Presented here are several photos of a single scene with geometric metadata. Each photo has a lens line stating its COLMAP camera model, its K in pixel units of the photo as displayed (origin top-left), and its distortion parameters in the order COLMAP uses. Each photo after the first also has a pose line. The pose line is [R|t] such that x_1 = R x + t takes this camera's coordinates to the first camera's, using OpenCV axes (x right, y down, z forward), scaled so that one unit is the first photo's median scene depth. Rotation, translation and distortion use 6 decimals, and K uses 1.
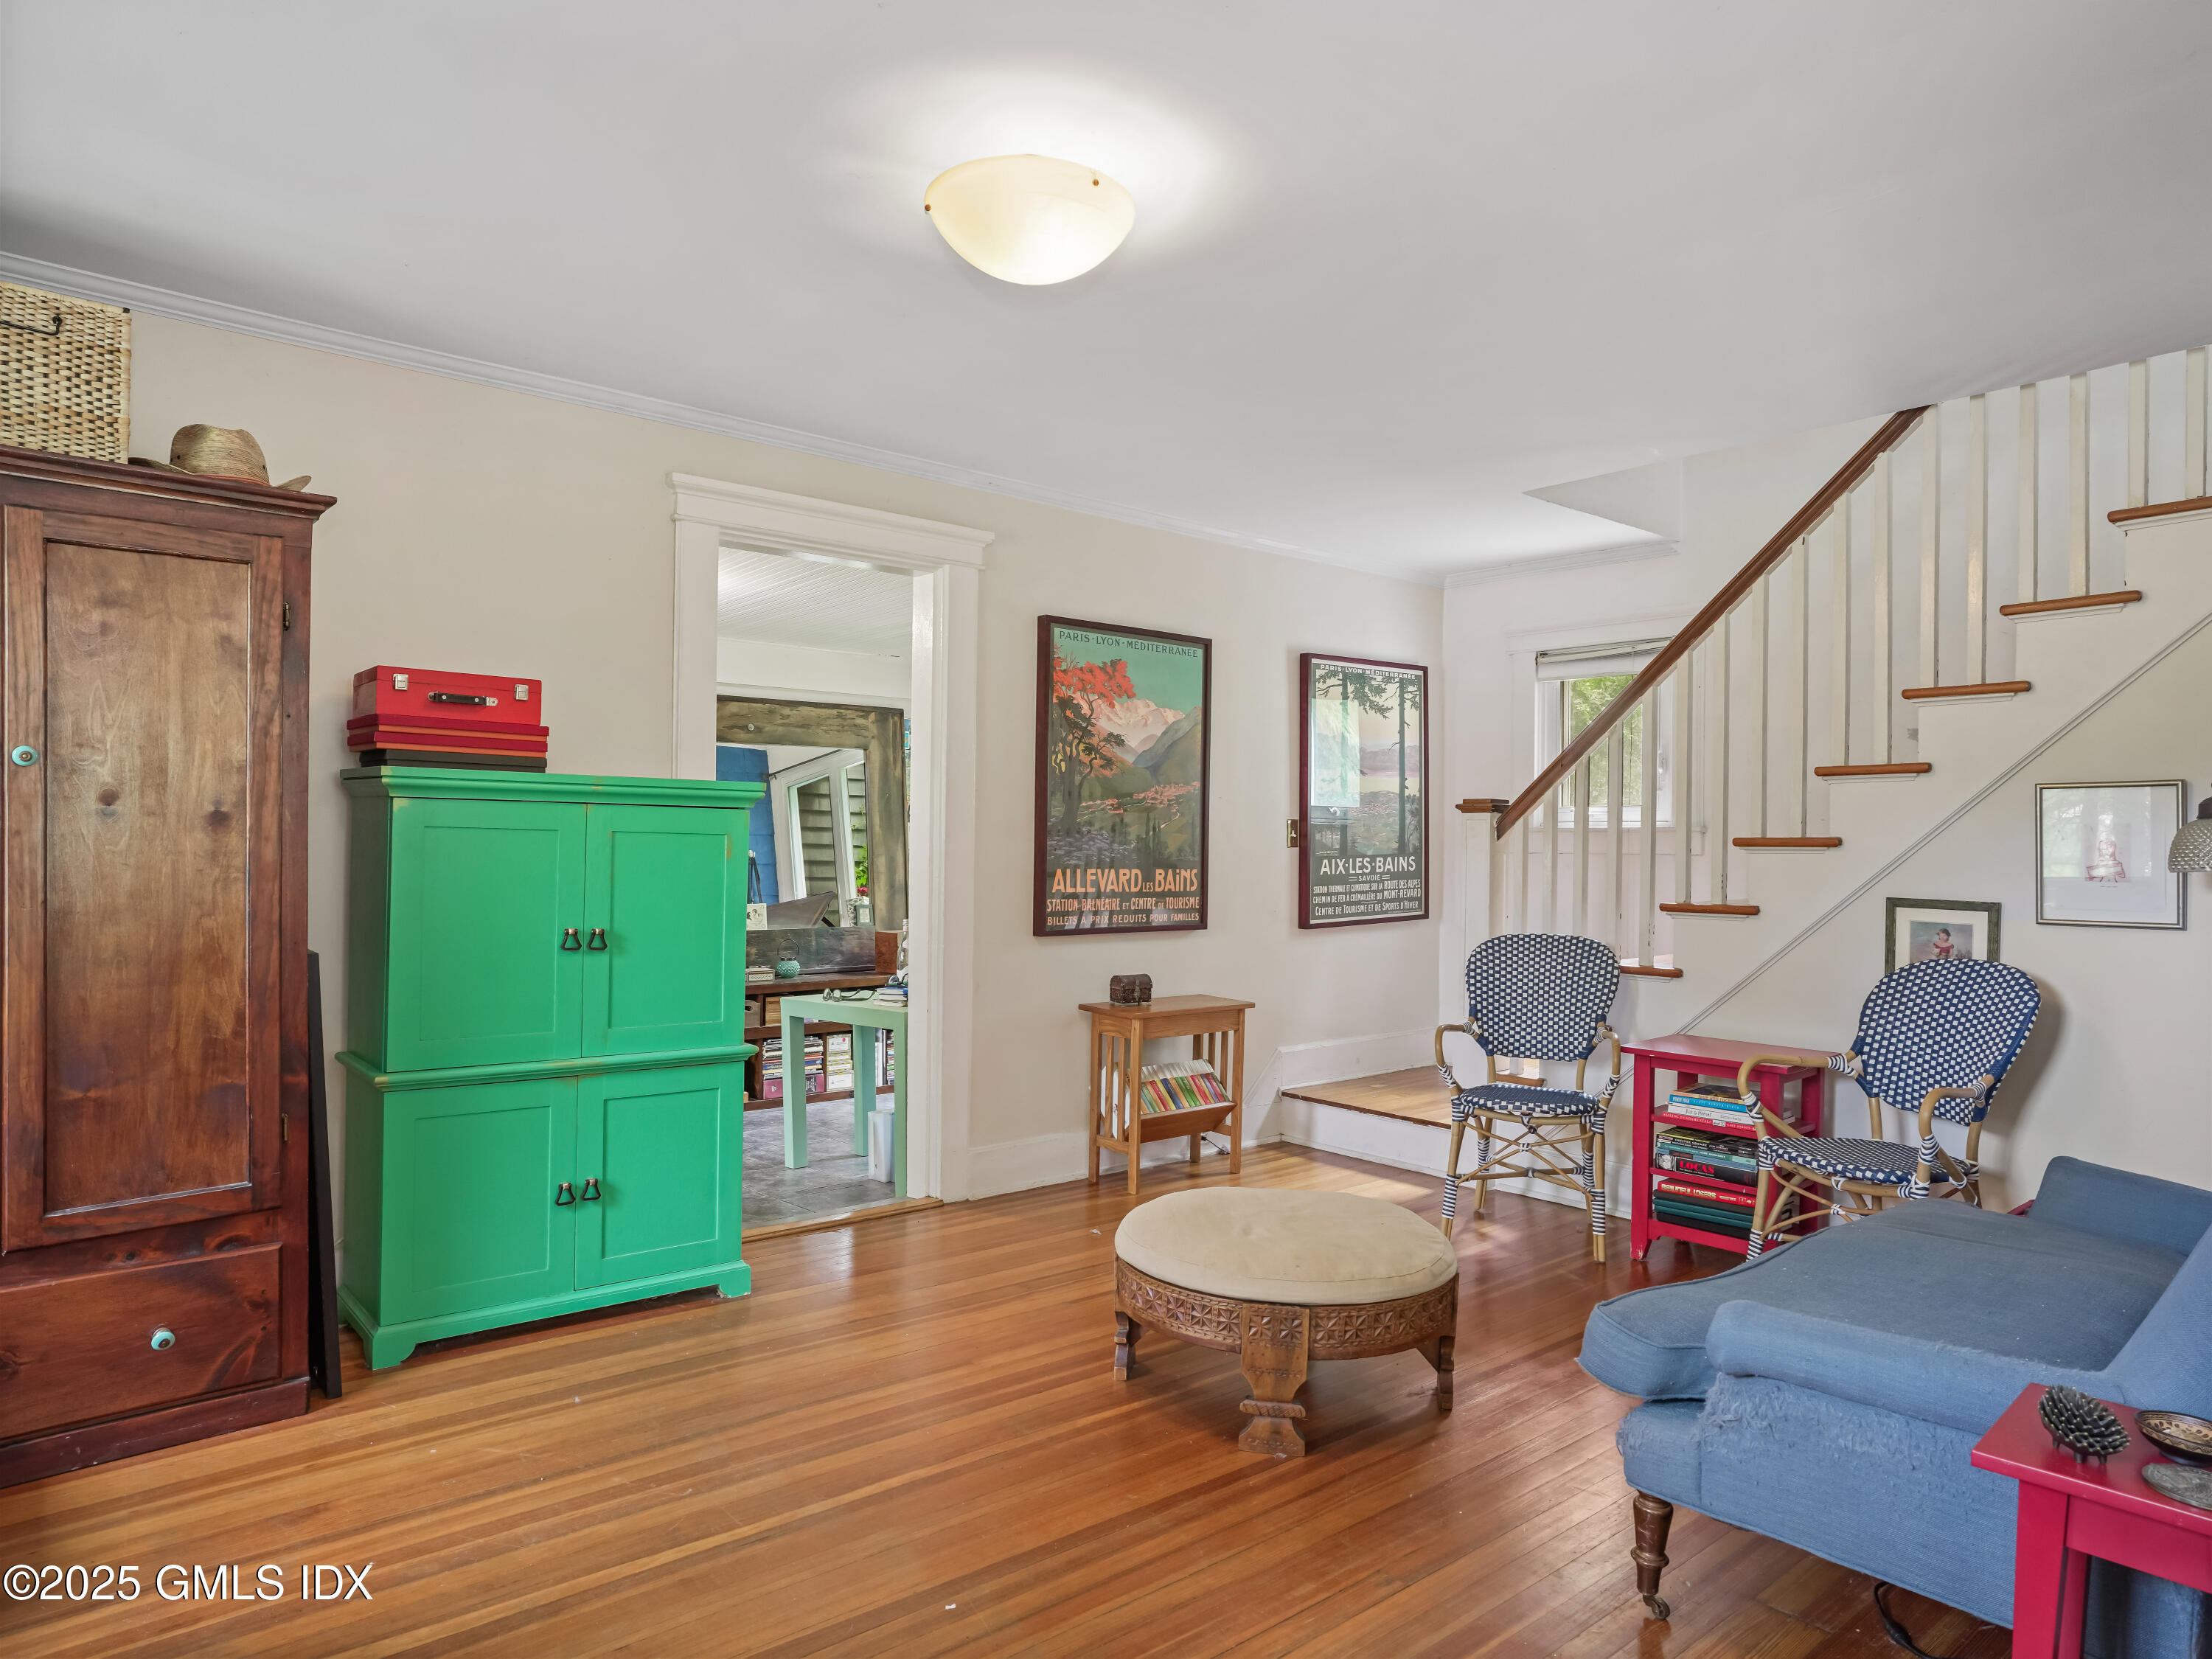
lens RADIAL K [[1380.4, 0, 1104.0], [0, 1380.4, 841.1], [0, 0, 1]] dist [-0.077856, 0.071911]
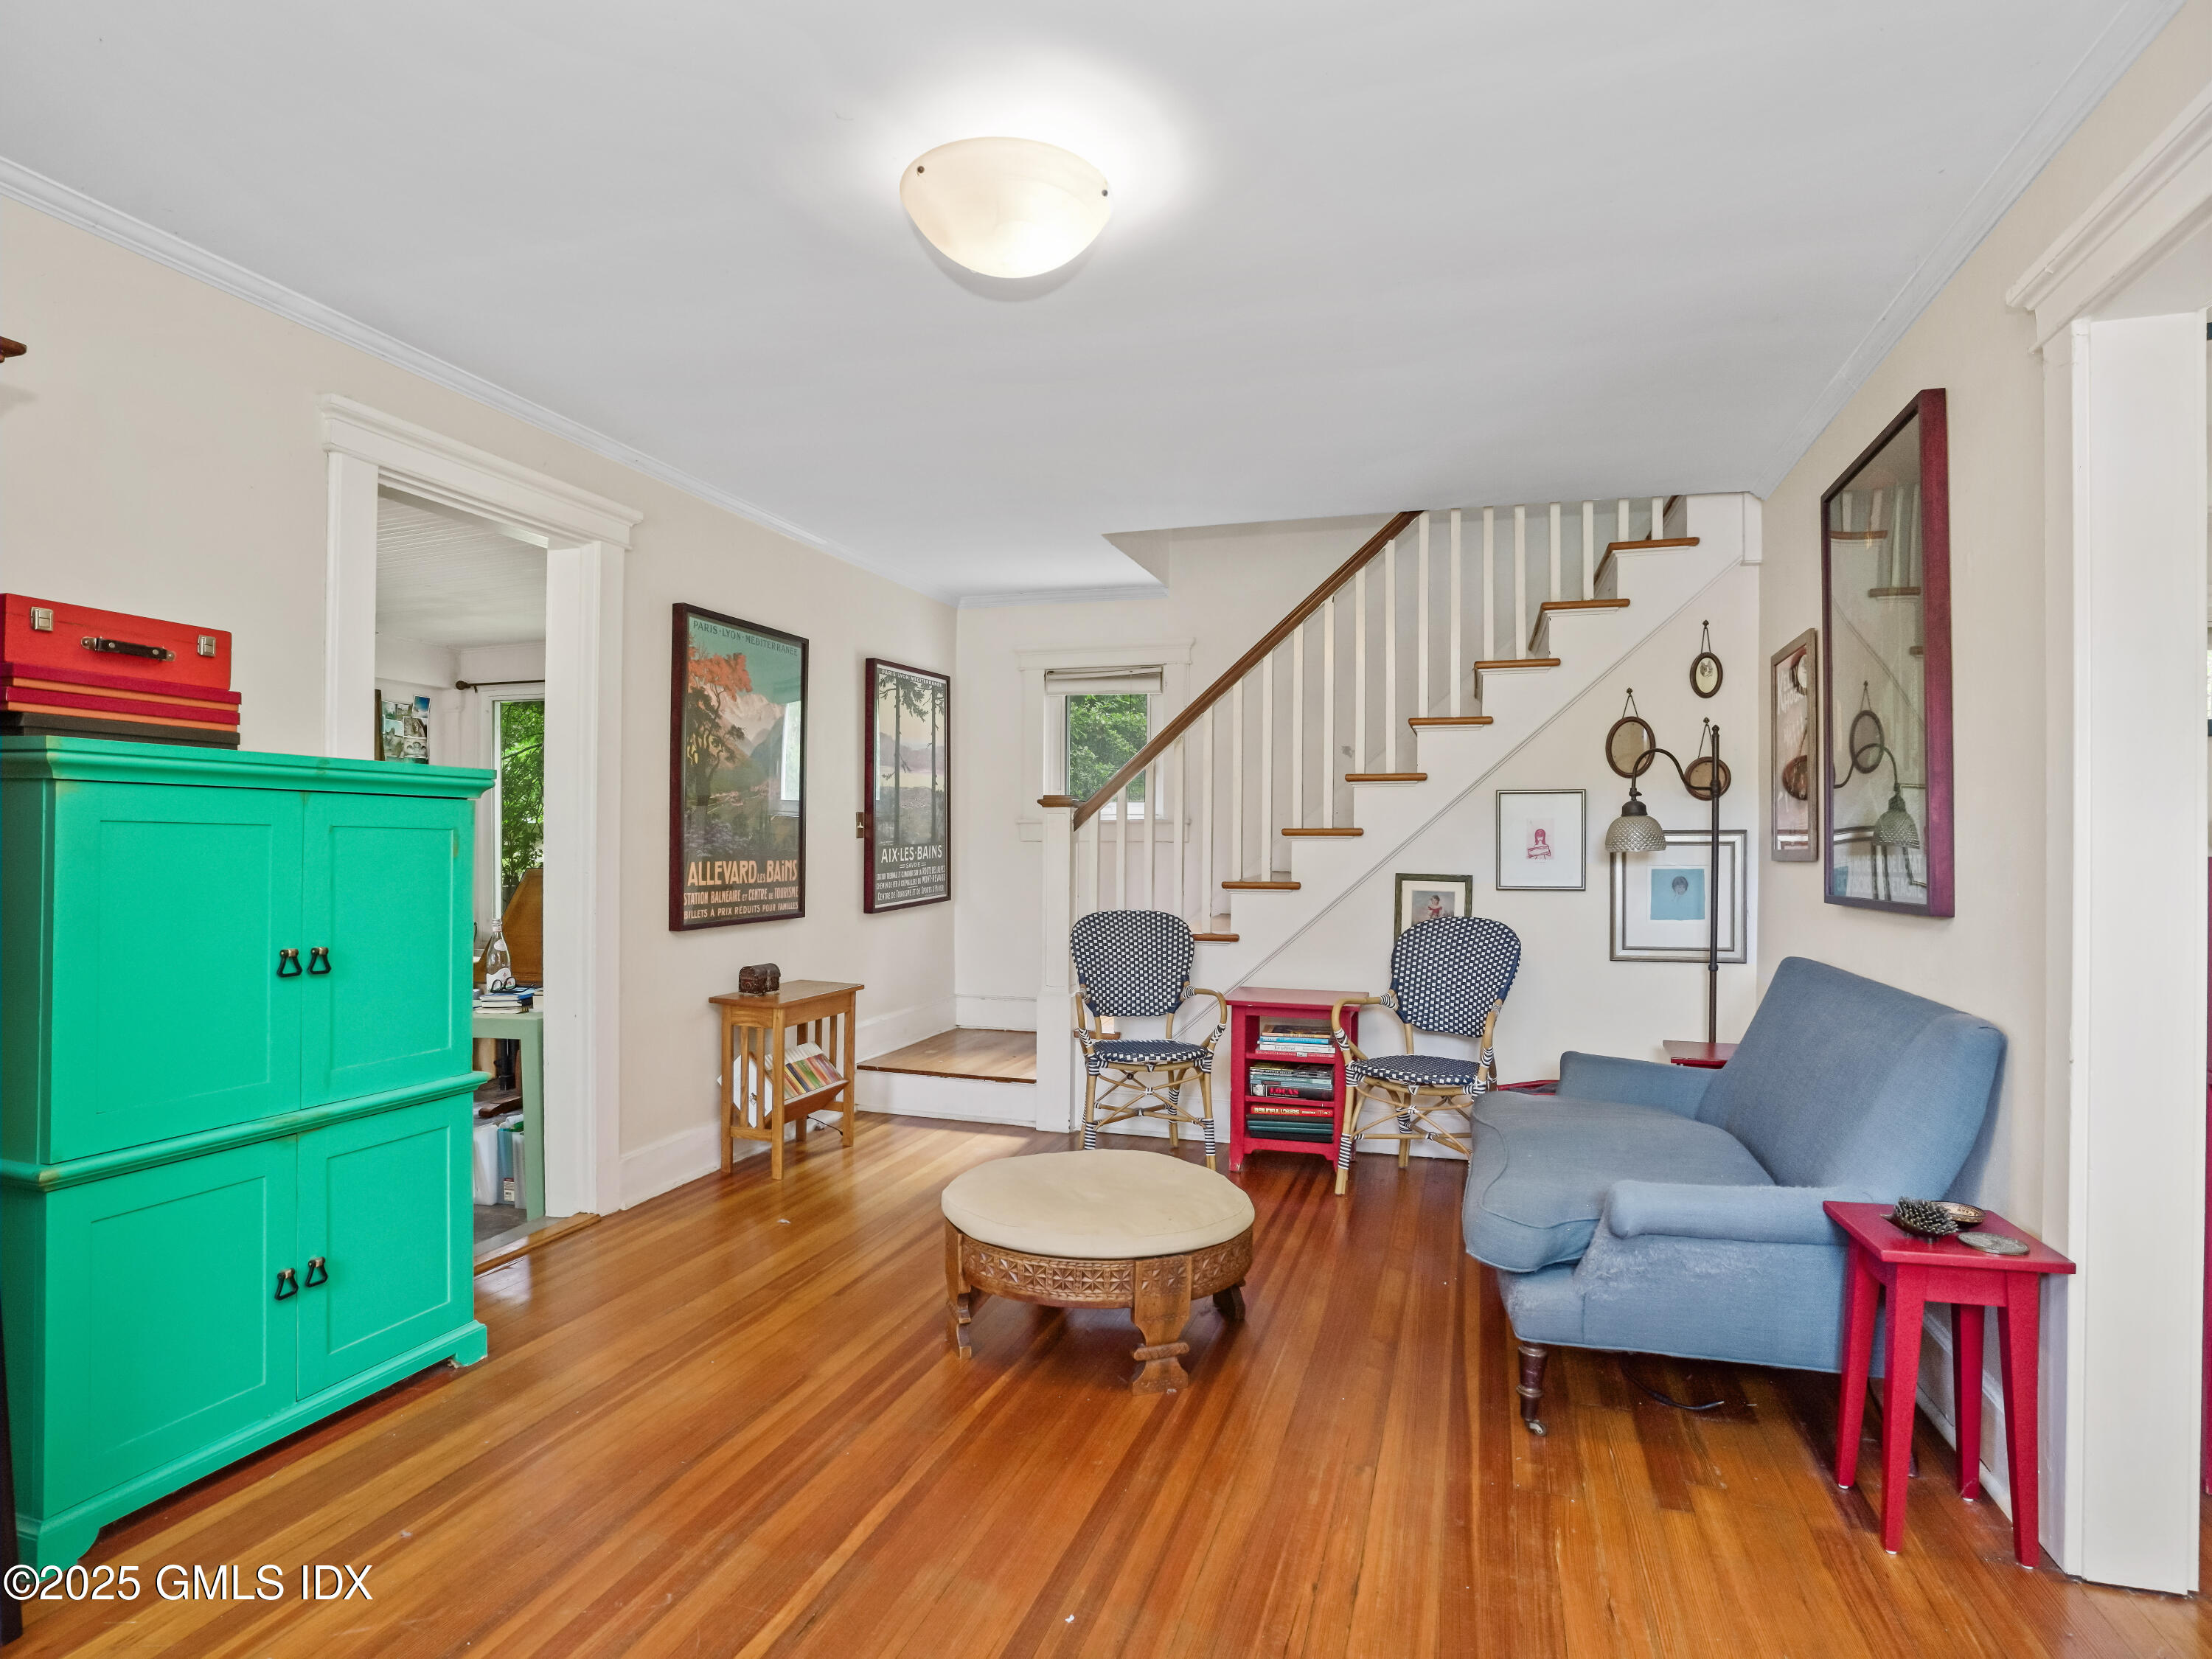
lens RADIAL K [[1209.5, 0, 1096.7], [0, 1209.5, 840.0], [0, 0, 1]] dist [-0.090245, 0.044156]
pose [[0.848648, -0.007838, 0.528900, -0.240706], [0.003016, 0.999946, 0.009979, -0.003108], [-0.528949, -0.006873, 0.848626, 0.121918]]
